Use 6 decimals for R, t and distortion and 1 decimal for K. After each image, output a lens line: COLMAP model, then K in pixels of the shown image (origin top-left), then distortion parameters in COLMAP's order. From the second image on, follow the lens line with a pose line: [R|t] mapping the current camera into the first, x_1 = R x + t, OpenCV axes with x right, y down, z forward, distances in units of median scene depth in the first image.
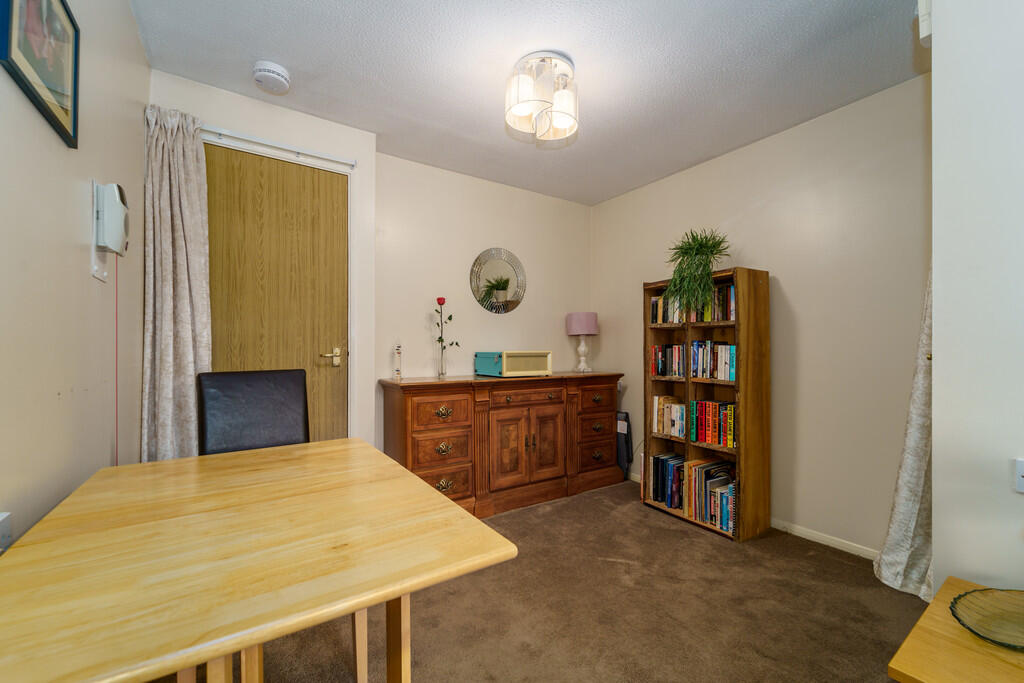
lens RADIAL K [[414.5, 0, 510.9], [0, 414.5, 349.8], [0, 0, 1]] dist [-0.000982, -0.000139]
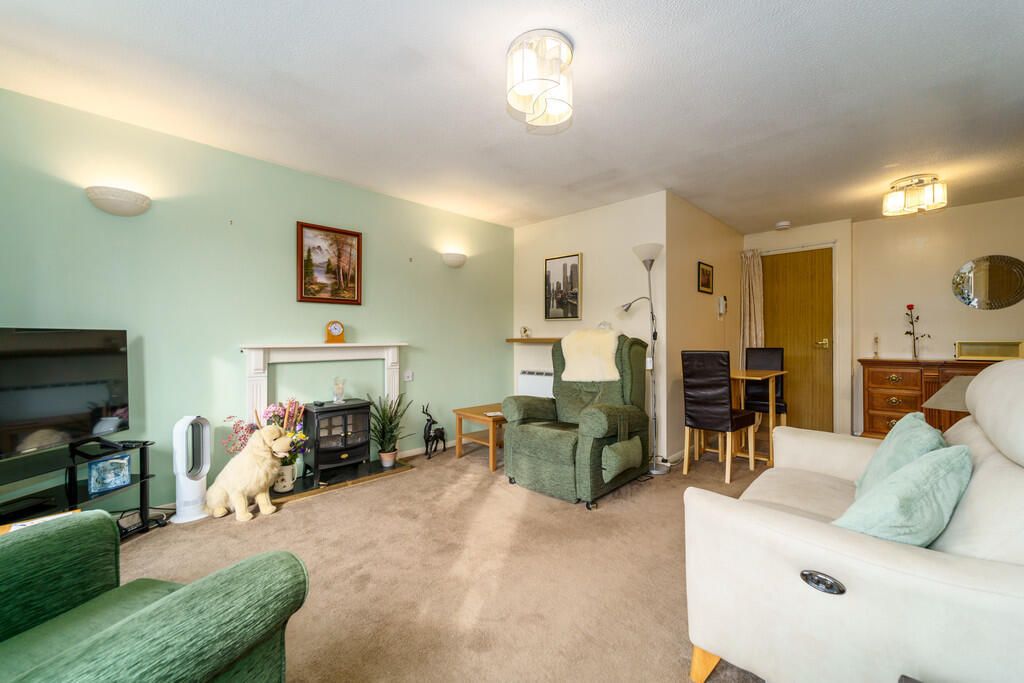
lens RADIAL K [[410.0, 0, 512.0], [0, 410.0, 341.5], [0, 0, 1]] dist [0.000113, -0.000029]
pose [[0.207913, 0.002092, -0.978145, 1.121595], [0.001834, 0.999995, 0.002529, -0.001354], [0.978146, -0.002320, 0.207908, -0.808589]]
